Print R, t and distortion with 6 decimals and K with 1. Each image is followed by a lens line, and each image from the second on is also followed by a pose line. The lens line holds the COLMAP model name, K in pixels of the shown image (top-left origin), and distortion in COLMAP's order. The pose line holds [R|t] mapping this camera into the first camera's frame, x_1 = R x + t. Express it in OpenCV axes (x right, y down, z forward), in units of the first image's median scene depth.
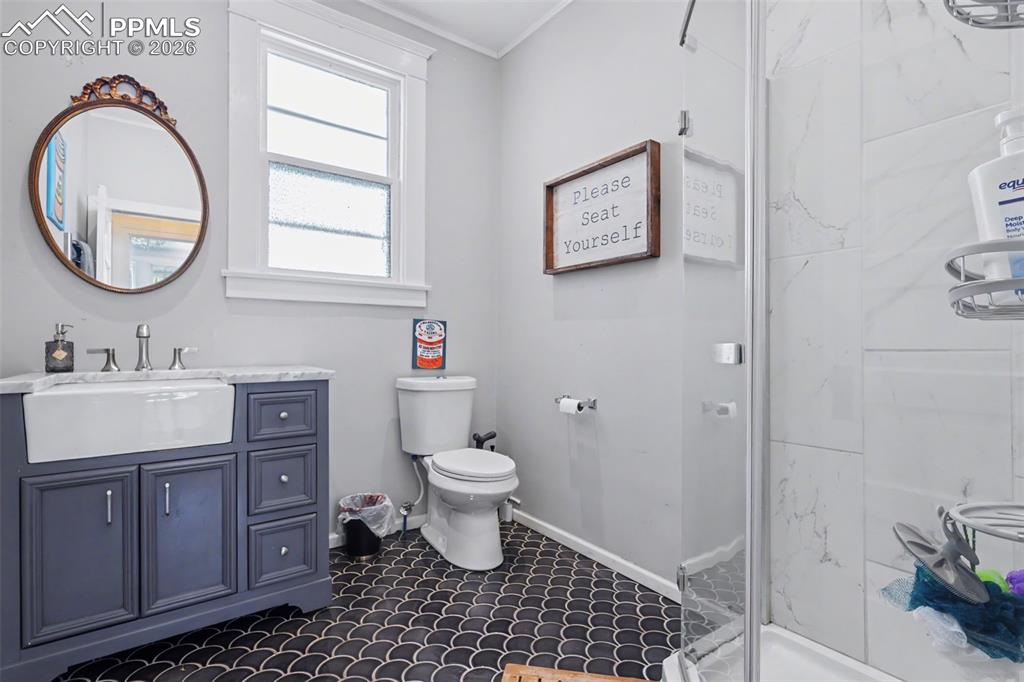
lens RADIAL K [[478.6, 0, 512.0], [0, 478.6, 341.0], [0, 0, 1]] dist [0.000310, 0.000031]
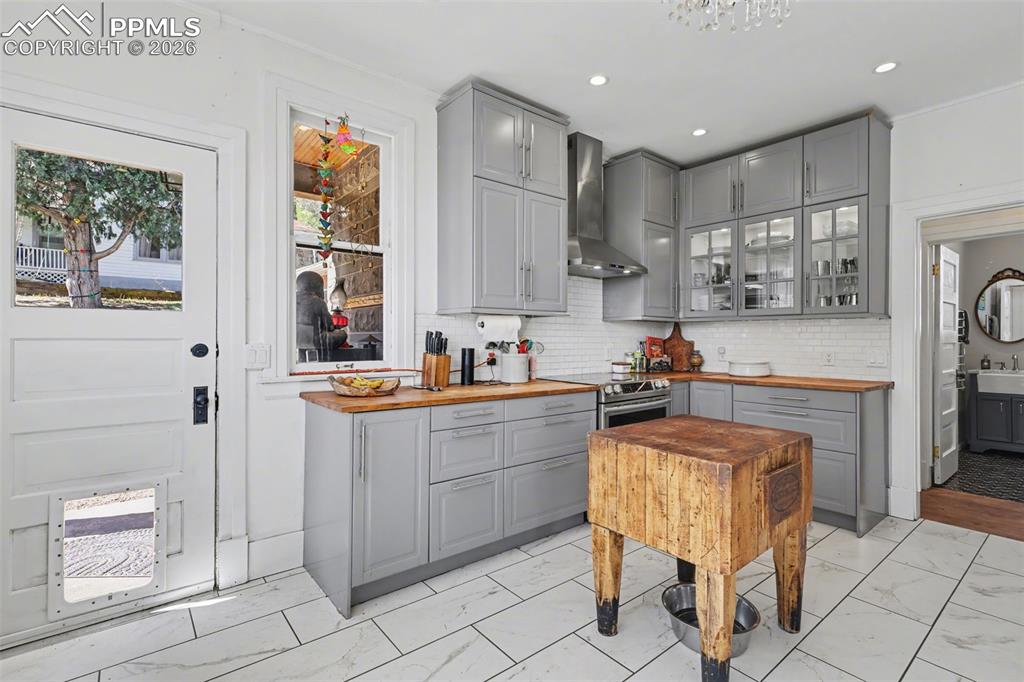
lens RADIAL K [[478.6, 0, 512.0], [0, 478.6, 341.0], [0, 0, 1]] dist [0.000310, 0.000031]
pose [[0.046093, -0.001764, -0.998936, 2.004762], [0.005134, 0.999986, -0.001529, -0.127445], [0.998924, -0.005058, 0.046102, -2.197314]]
